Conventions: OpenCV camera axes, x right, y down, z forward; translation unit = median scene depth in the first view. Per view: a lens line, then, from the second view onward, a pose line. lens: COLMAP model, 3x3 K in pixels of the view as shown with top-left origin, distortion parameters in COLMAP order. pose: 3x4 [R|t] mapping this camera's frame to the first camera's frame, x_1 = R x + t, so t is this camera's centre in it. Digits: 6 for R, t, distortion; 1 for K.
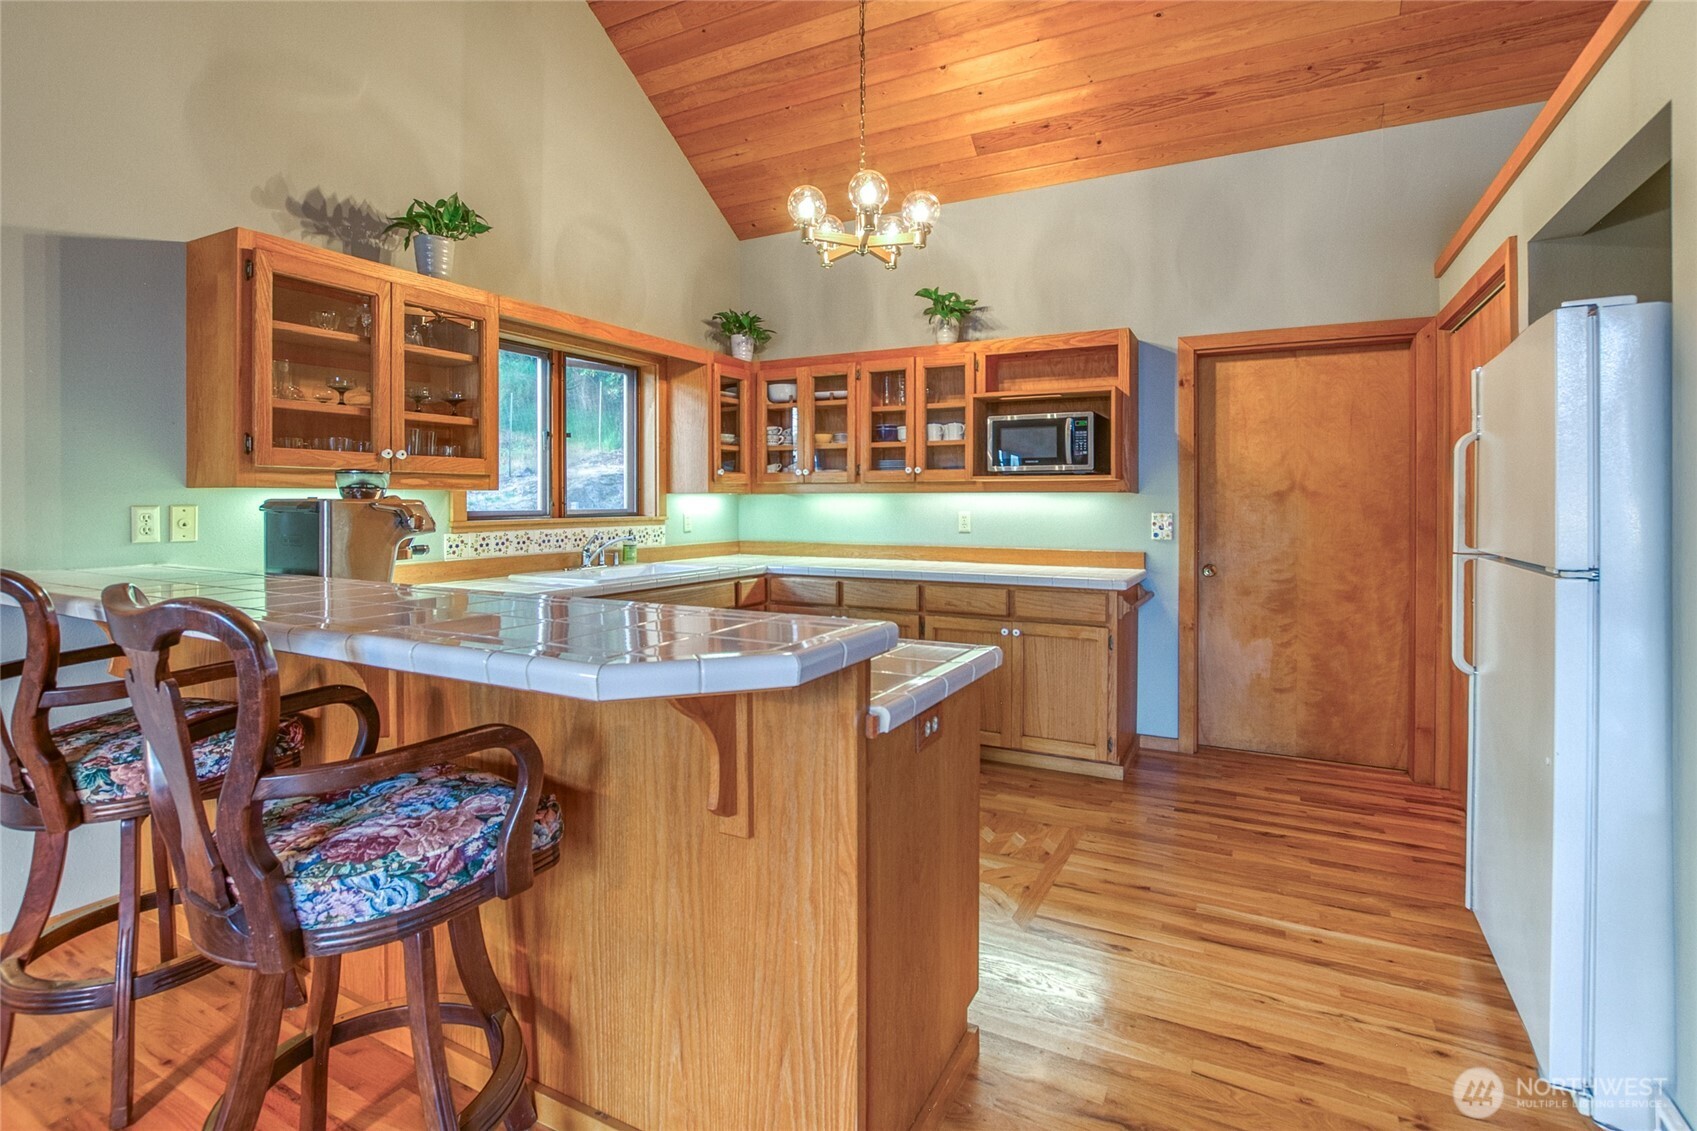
lens RADIAL K [[788.8, 0, 889.2], [0, 788.8, 506.7], [0, 0, 1]] dist [-0.015099, 0.001178]
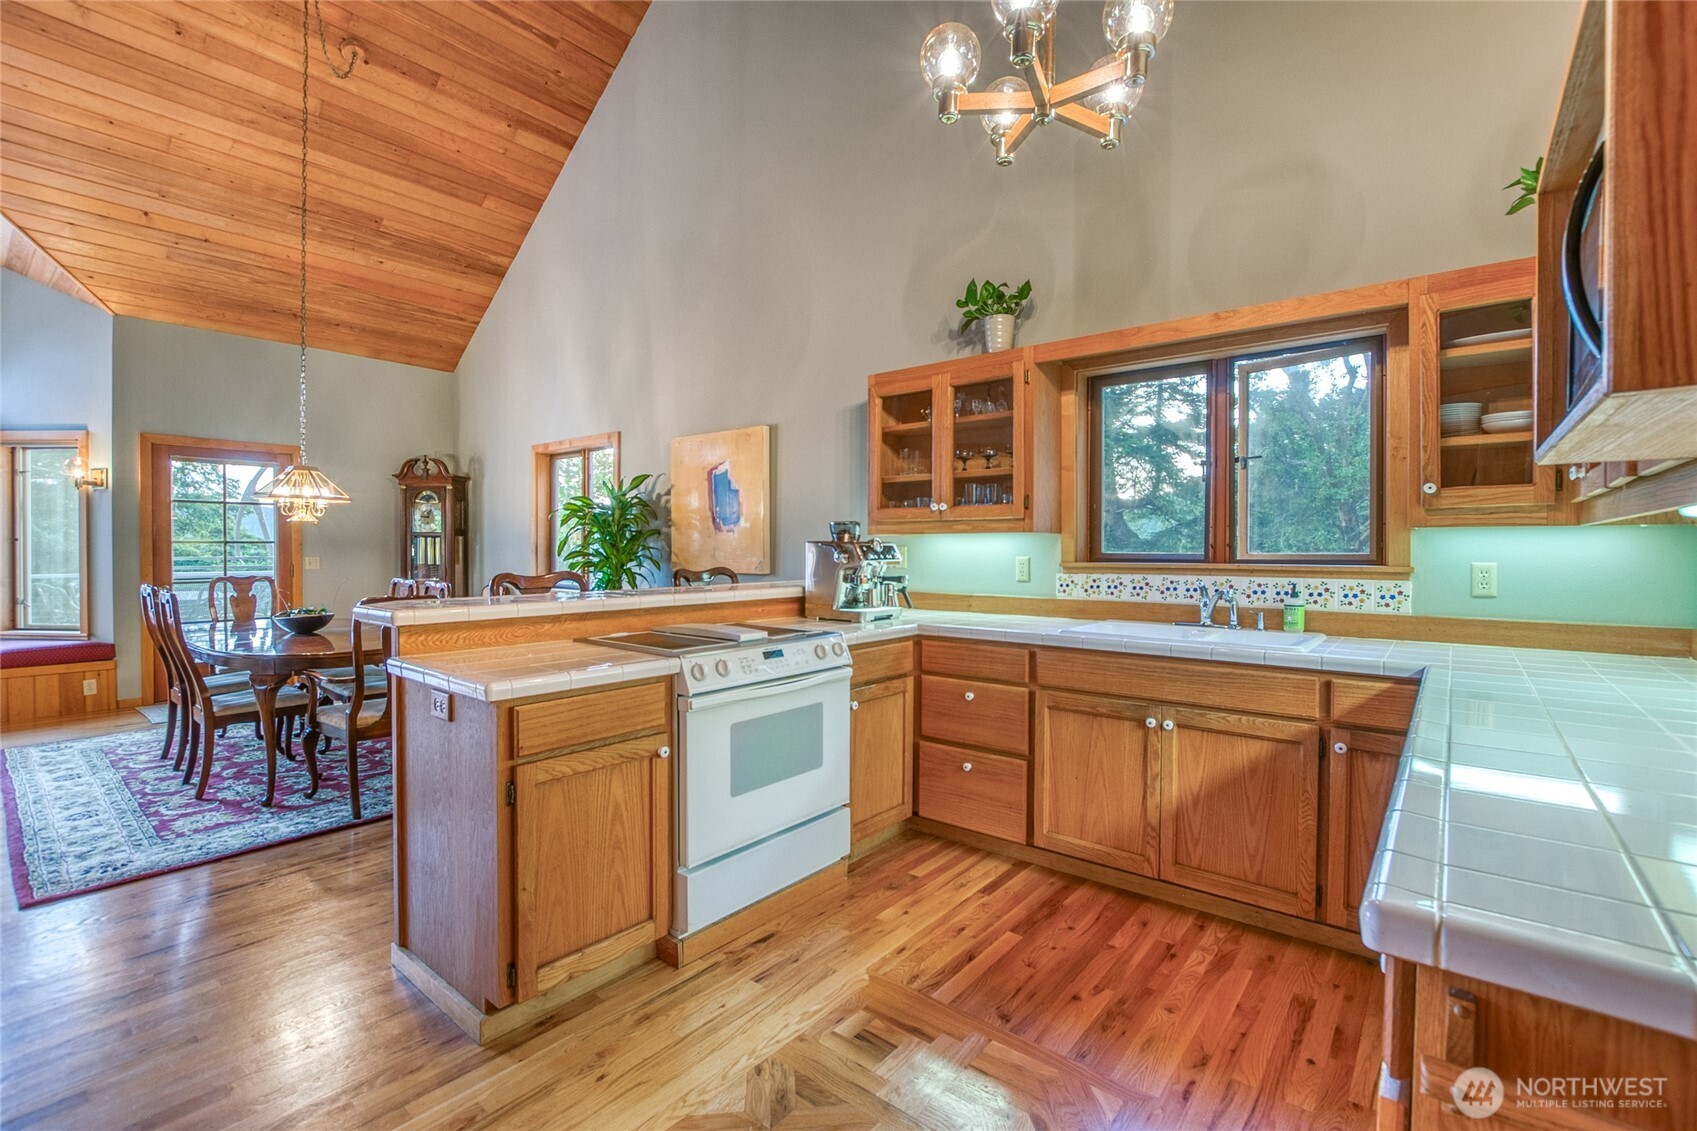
lens RADIAL K [[788.8, 0, 827.0], [0, 788.8, 564.3], [0, 0, 1]] dist [-0.015099, 0.001178]
pose [[-0.261099, 0.019509, -0.965115, 0.462001], [-0.008278, 0.999714, 0.022448, 0.000339], [0.965277, 0.013851, -0.260863, 0.792171]]
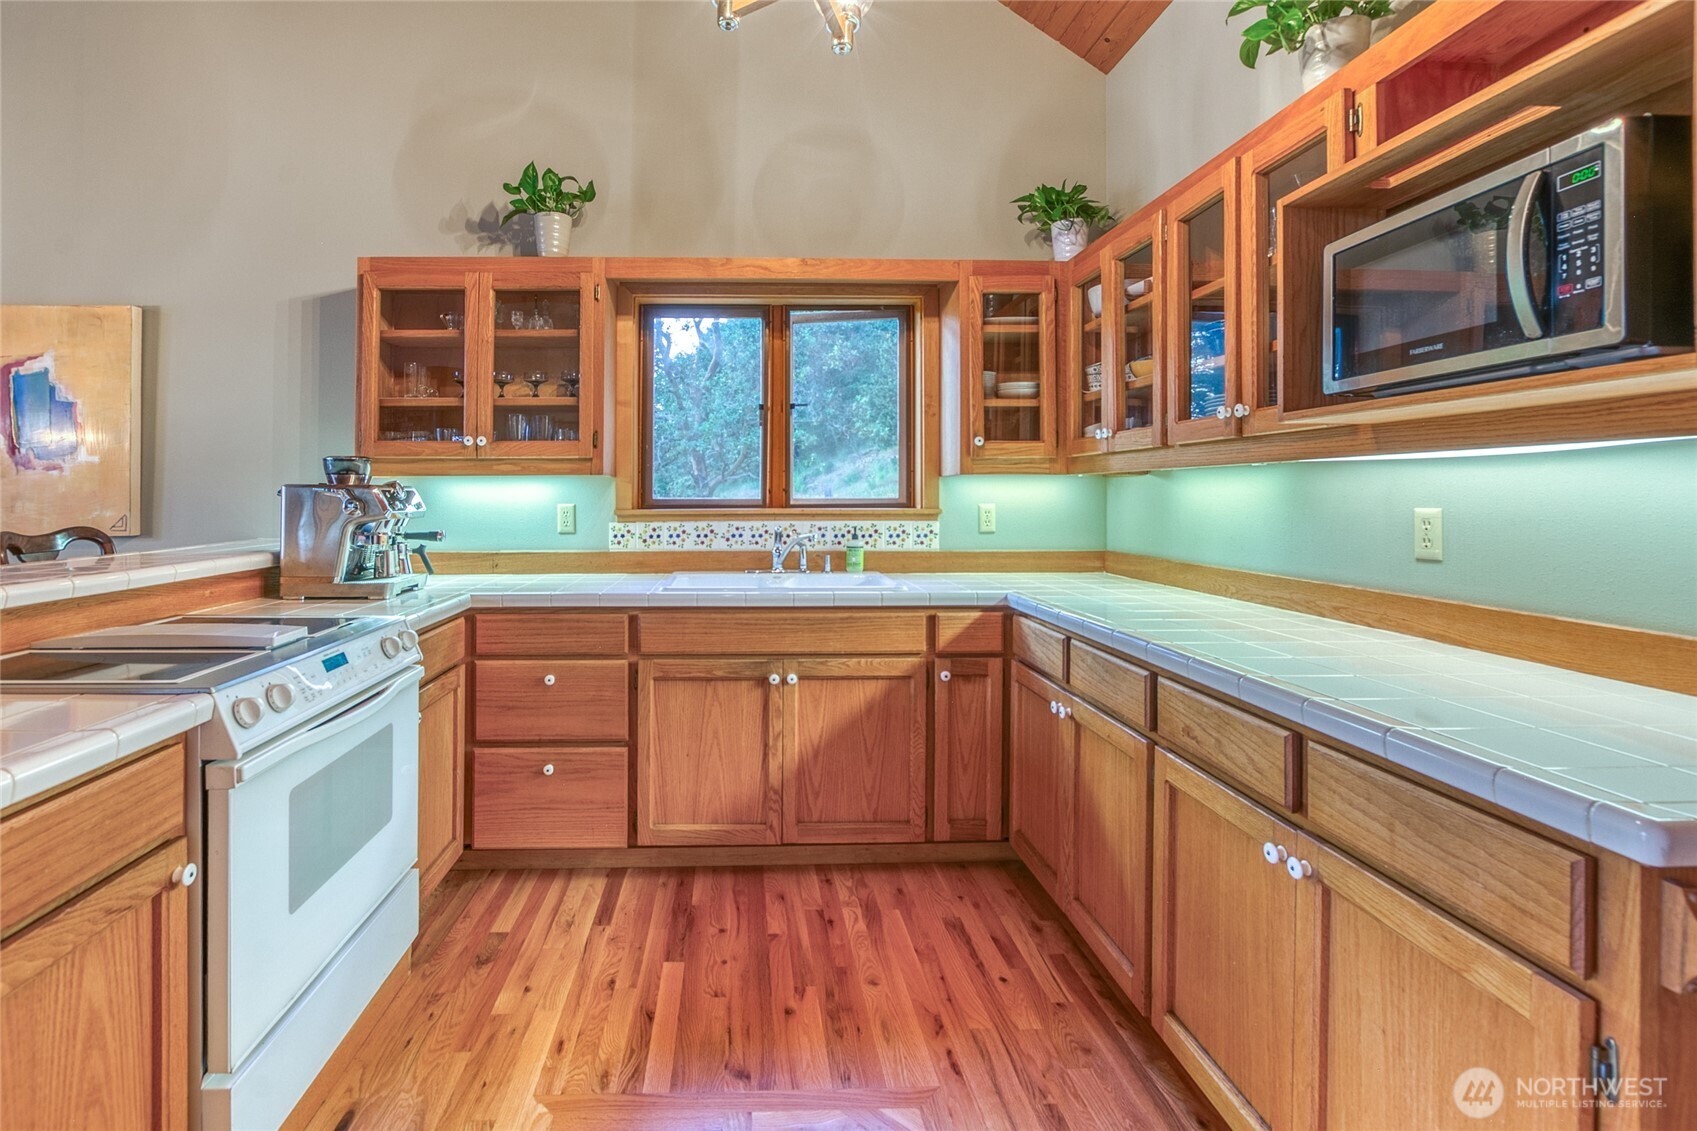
lens RADIAL K [[818.7, 0, 794.0], [0, 818.7, 490.0], [0, 0, 1]] dist [-0.019400, 0.003378]
pose [[0.467635, -0.006755, -0.883896, 0.334242], [-0.003991, 0.999944, -0.009754, 0.003145], [0.883913, 0.008089, 0.467582, 0.595666]]
